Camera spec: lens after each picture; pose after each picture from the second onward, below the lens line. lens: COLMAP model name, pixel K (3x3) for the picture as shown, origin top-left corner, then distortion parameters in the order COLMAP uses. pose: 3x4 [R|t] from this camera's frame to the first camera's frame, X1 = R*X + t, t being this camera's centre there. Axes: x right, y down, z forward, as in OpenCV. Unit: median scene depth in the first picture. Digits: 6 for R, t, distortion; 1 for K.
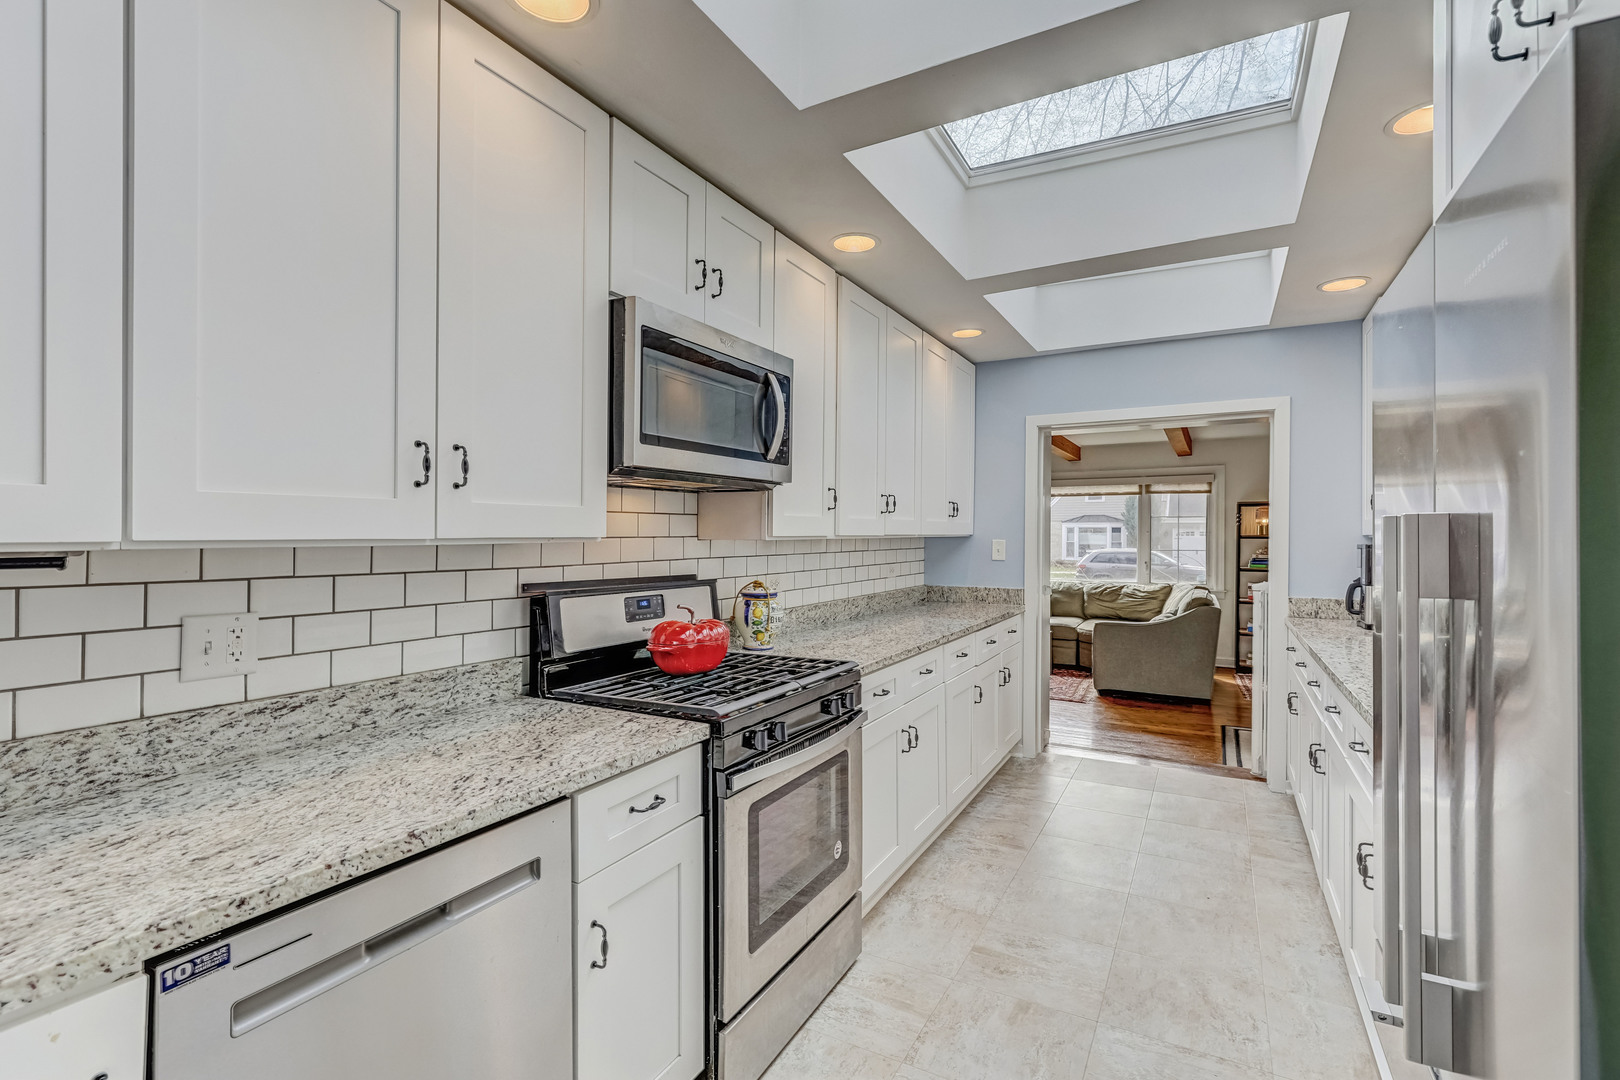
lens RADIAL K [[752.3, 0, 809.4], [0, 752.3, 564.3], [0, 0, 1]] dist [0.000474, 0.000144]
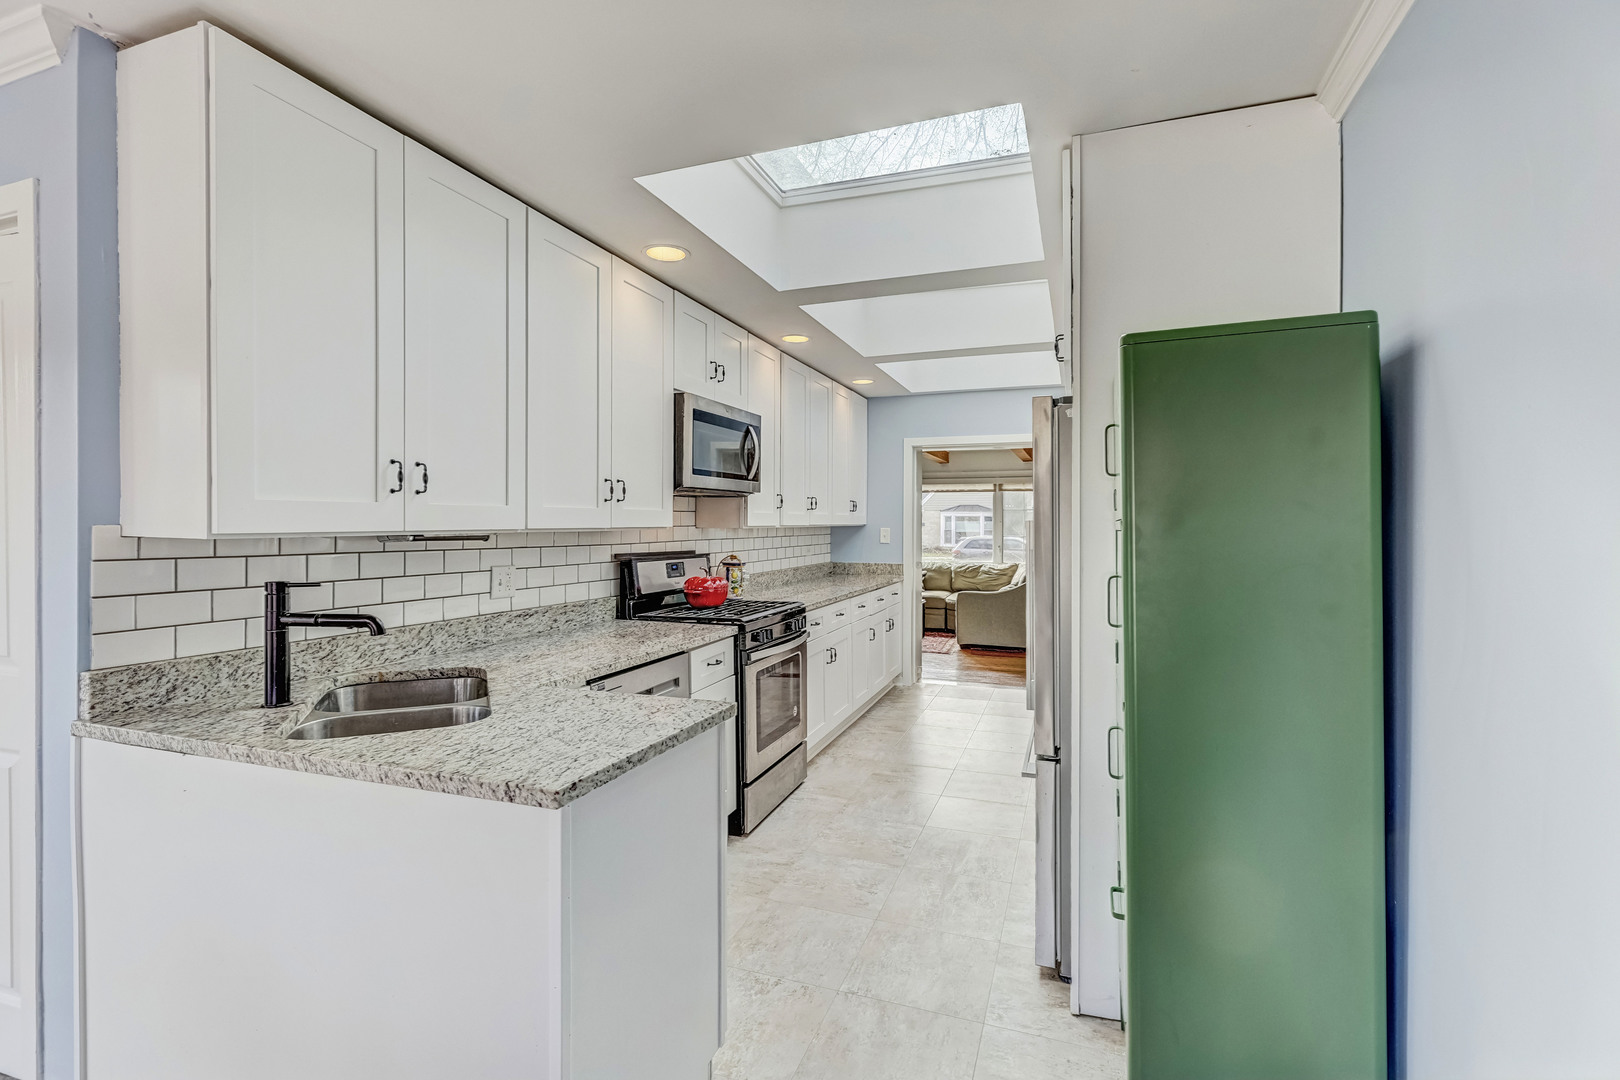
lens RADIAL K [[750.5, 0, 810.0], [0, 750.5, 540.0], [0, 0, 1]] dist [-0.000488, -0.000030]
pose [[0.988718, 0.000542, 0.149786, -0.159567], [0.001737, 0.999885, -0.015085, 0.016973], [-0.149777, 0.015175, 0.988603, -0.597473]]
